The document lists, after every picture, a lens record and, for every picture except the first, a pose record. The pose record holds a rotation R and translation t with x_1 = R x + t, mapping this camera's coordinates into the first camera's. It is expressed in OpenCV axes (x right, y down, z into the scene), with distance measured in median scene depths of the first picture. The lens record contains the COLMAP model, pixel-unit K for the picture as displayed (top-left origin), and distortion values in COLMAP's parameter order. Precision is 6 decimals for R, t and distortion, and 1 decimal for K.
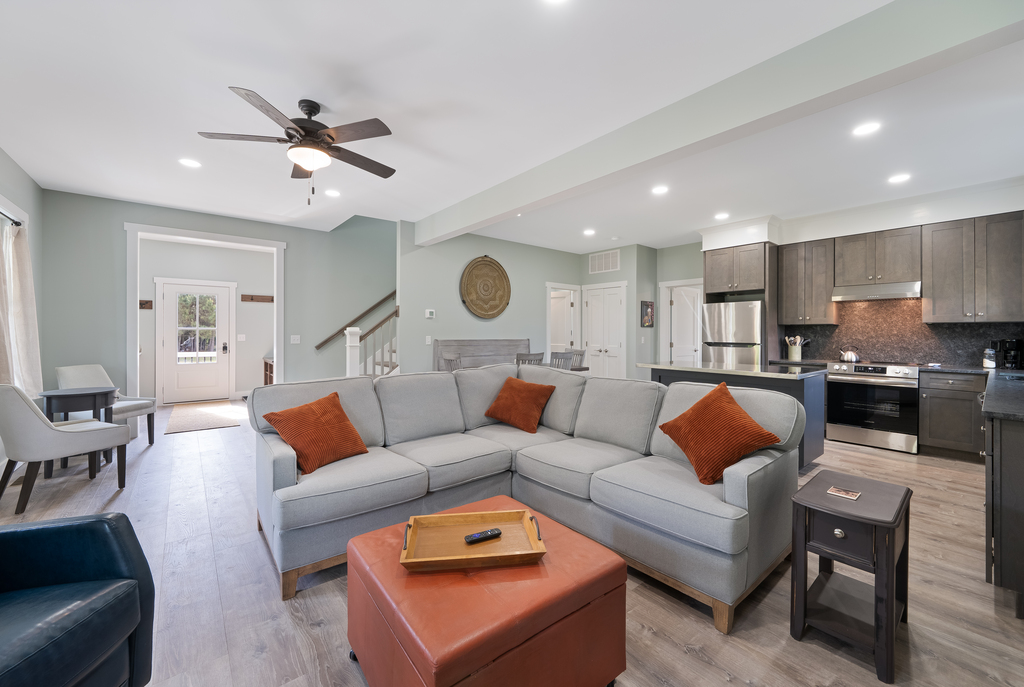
lens RADIAL K [[400.4, 0, 510.6], [0, 400.4, 333.9], [0, 0, 1]] dist [-0.013582, 0.003202]
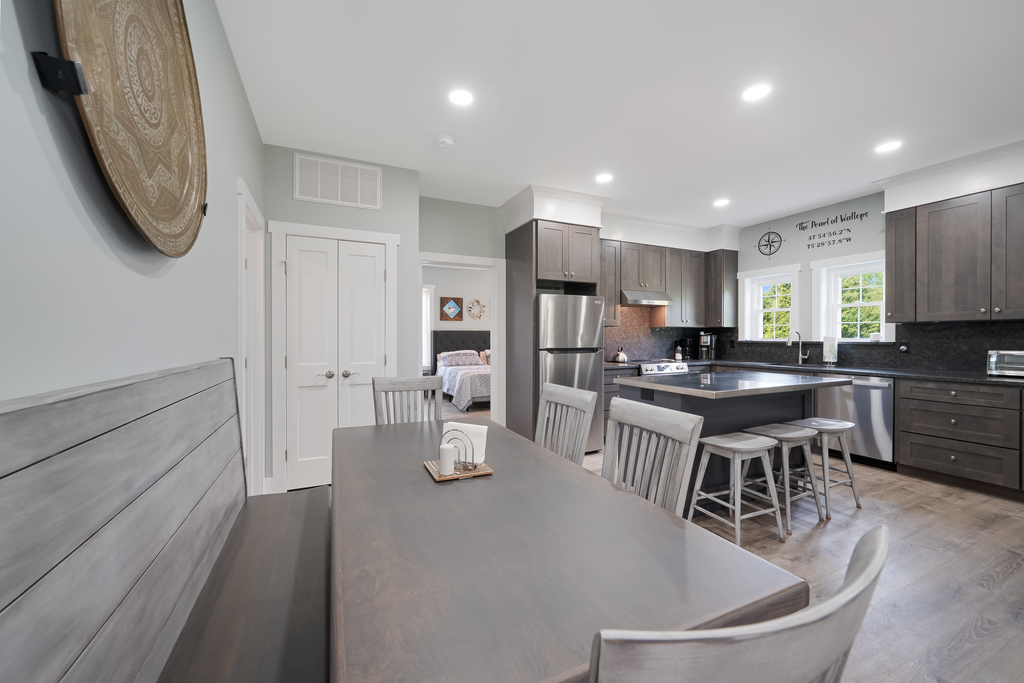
lens RADIAL K [[400.4, 0, 506.6], [0, 400.4, 341.4], [0, 0, 1]] dist [-0.013582, 0.003202]
pose [[0.241482, -0.016899, 0.970258, -0.231021], [0.005424, 0.999856, 0.016065, -0.003703], [-0.970390, 0.001384, 0.241538, 0.958602]]
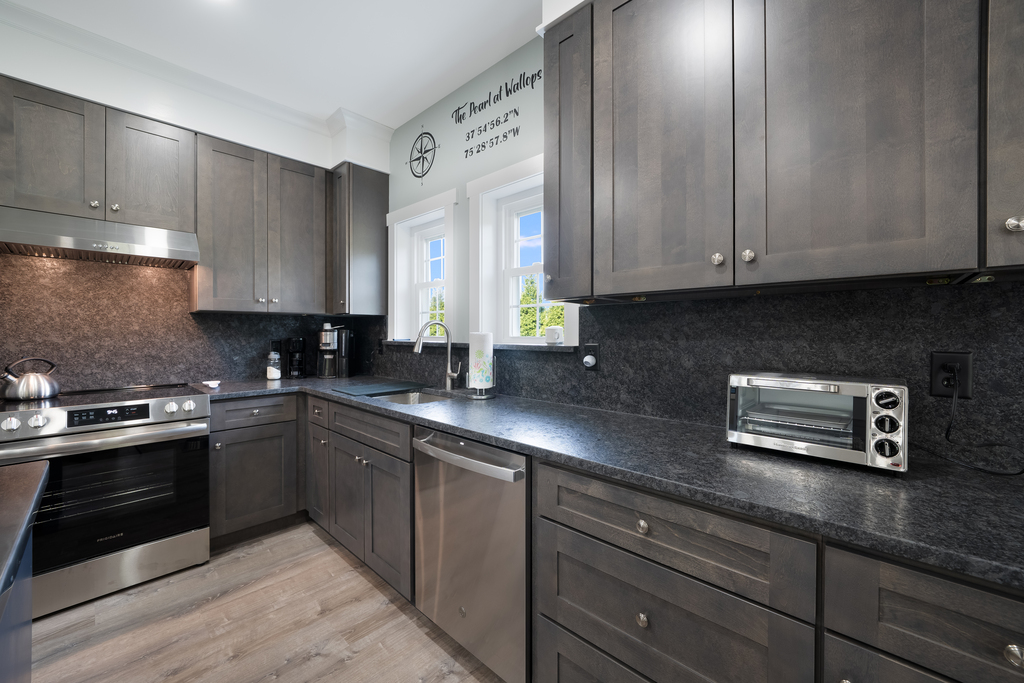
lens RADIAL K [[400.4, 0, 511.9], [0, 400.4, 335.2], [0, 0, 1]] dist [-0.013582, 0.003202]
pose [[-0.133850, -0.012542, 0.990922, 0.353976], [0.001259, 0.999917, 0.012826, -0.000126], [-0.991001, 0.002964, -0.133824, 0.521239]]
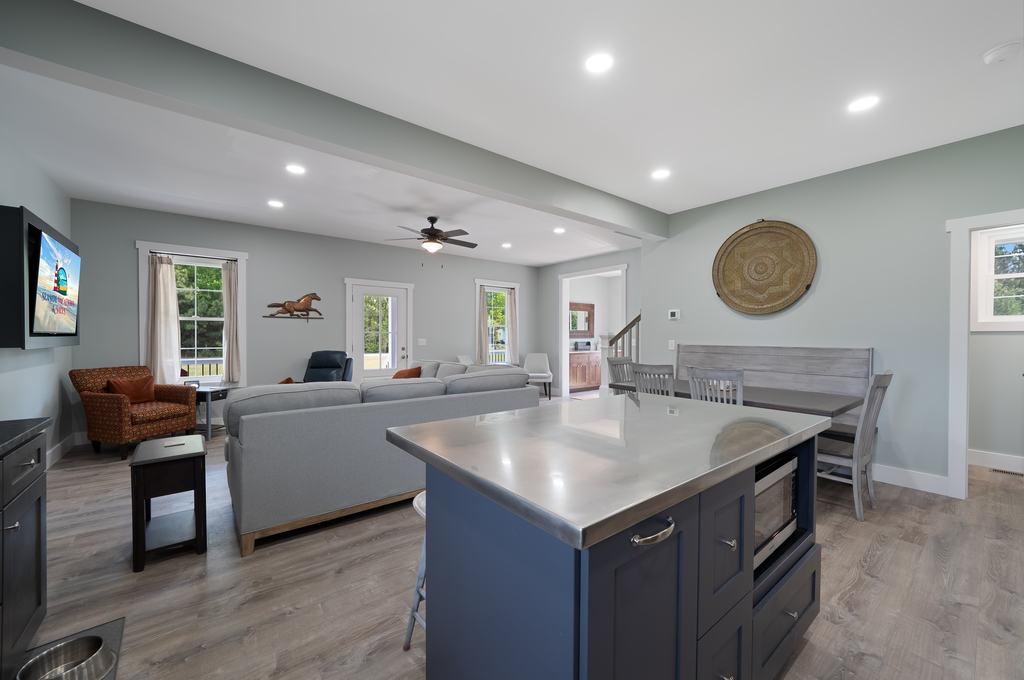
lens RADIAL K [[400.4, 0, 506.6], [0, 400.4, 333.7], [0, 0, 1]] dist [-0.013582, 0.003202]
pose [[-0.016652, -0.011157, -0.999799, 0.713953], [-0.005128, 0.999926, -0.011073, 0.002448], [0.999848, 0.004943, -0.016708, 0.699169]]
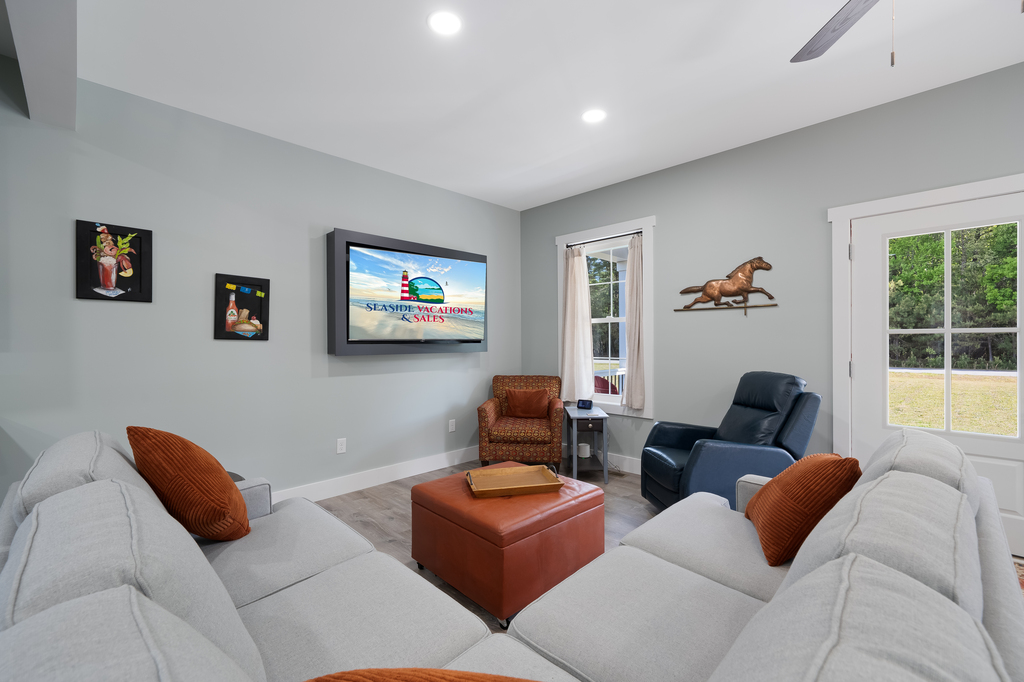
lens RADIAL K [[432.7, 0, 512.3], [0, 432.7, 343.4], [0, 0, 1]] dist [0.001435, -0.000085]
pose [[-0.993840, 0.001215, -0.110816, 0.020599], [0.000634, 0.999986, 0.005277, -0.001239], [0.110821, 0.005174, -0.993827, 0.716648]]
